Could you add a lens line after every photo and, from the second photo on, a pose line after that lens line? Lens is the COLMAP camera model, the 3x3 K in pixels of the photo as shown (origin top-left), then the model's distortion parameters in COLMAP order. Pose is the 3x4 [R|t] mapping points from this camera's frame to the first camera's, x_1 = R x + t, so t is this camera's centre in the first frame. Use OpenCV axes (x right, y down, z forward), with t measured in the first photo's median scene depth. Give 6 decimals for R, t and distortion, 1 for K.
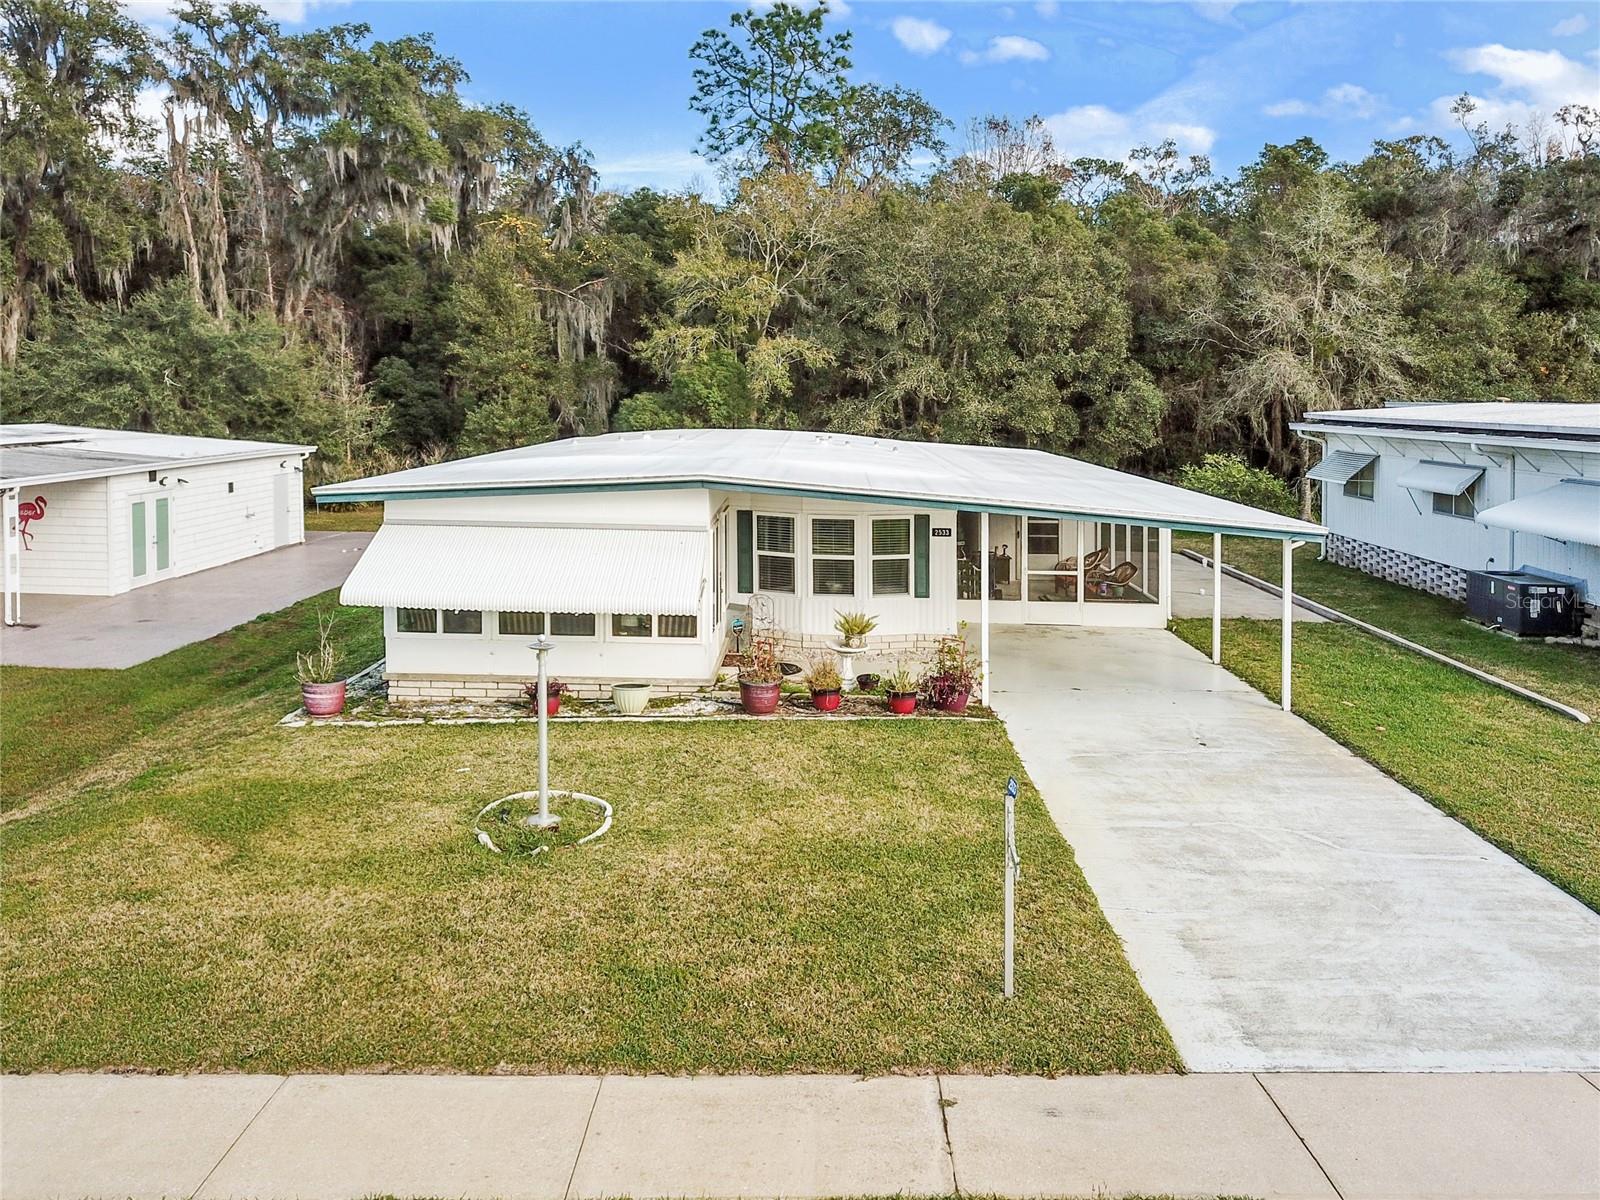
lens RADIAL K [[1252.3, 0, 932.0], [0, 1252.3, 571.1], [0, 0, 1]] dist [0.003304, 0.012603]
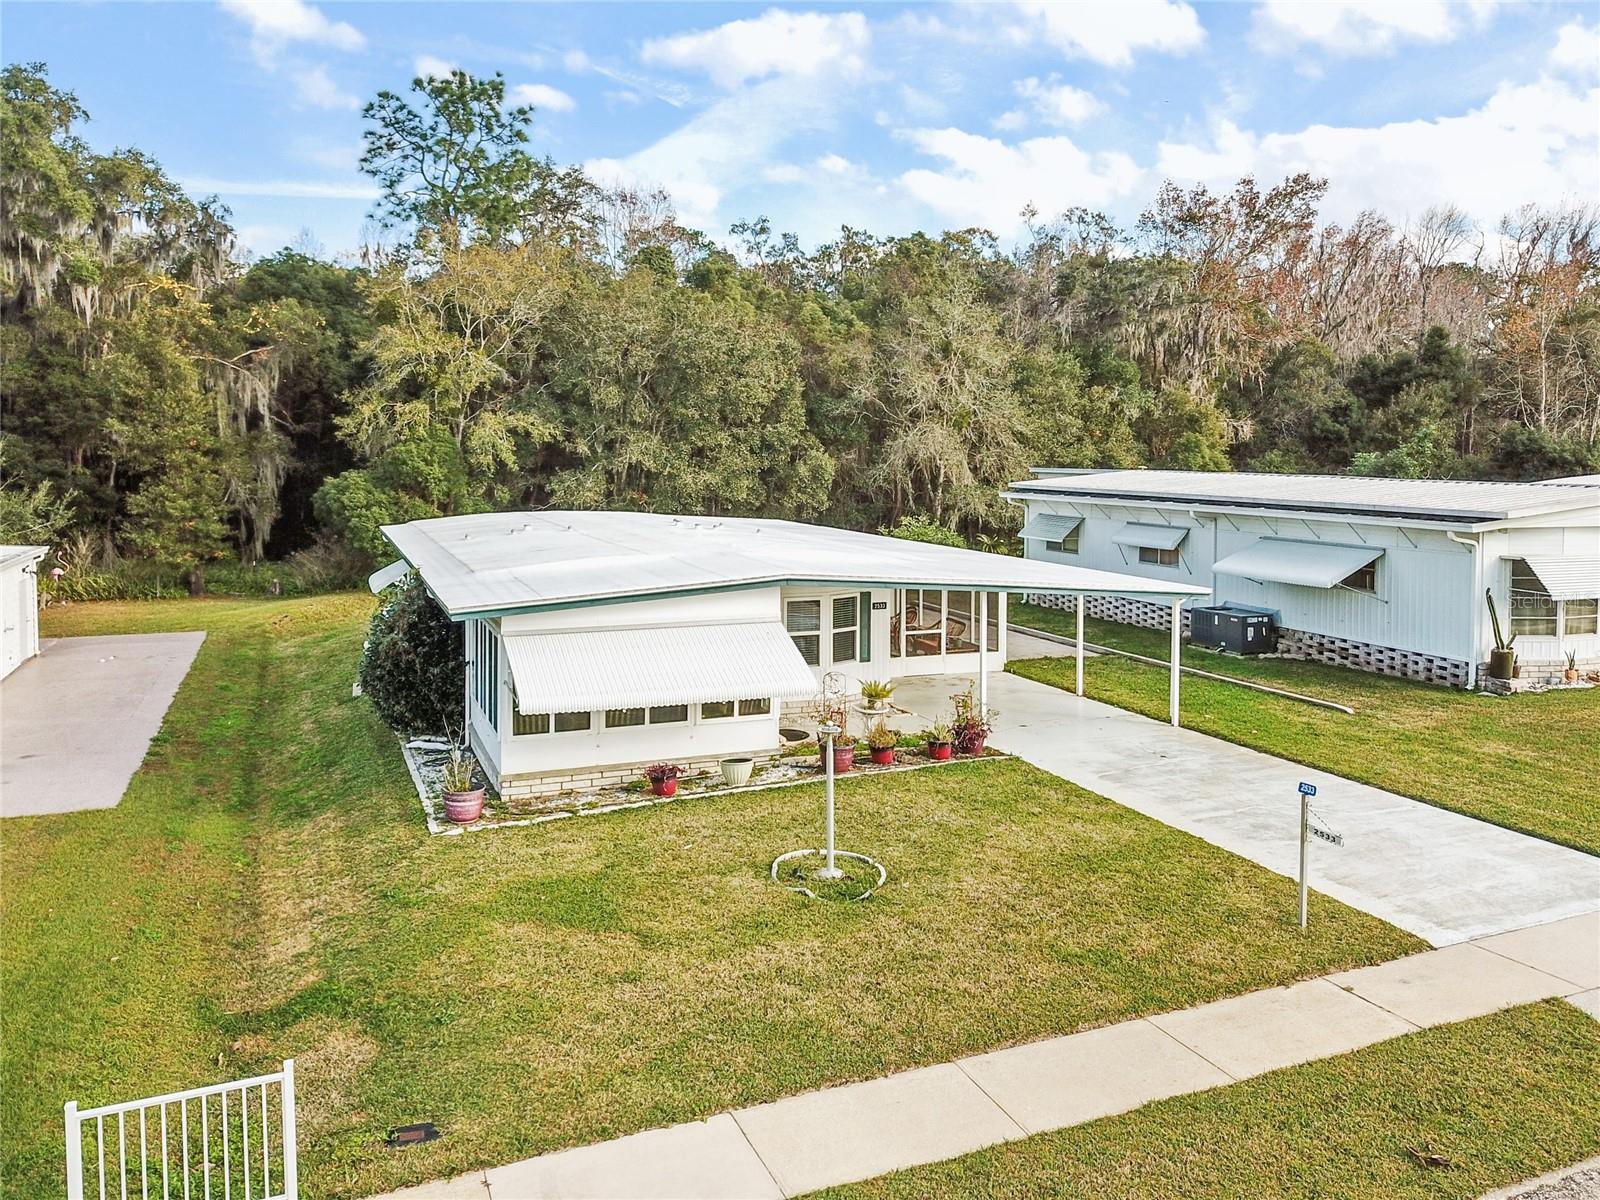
lens RADIAL K [[1194.4, 0, 957.2], [0, 1194.4, 654.5], [0, 0, 1]] dist [0.006916, -0.002564]
pose [[0.916383, -0.077297, 0.392769, -0.192263], [0.063387, 0.996820, 0.048283, -0.018385], [-0.395252, -0.019349, 0.918369, -0.032674]]
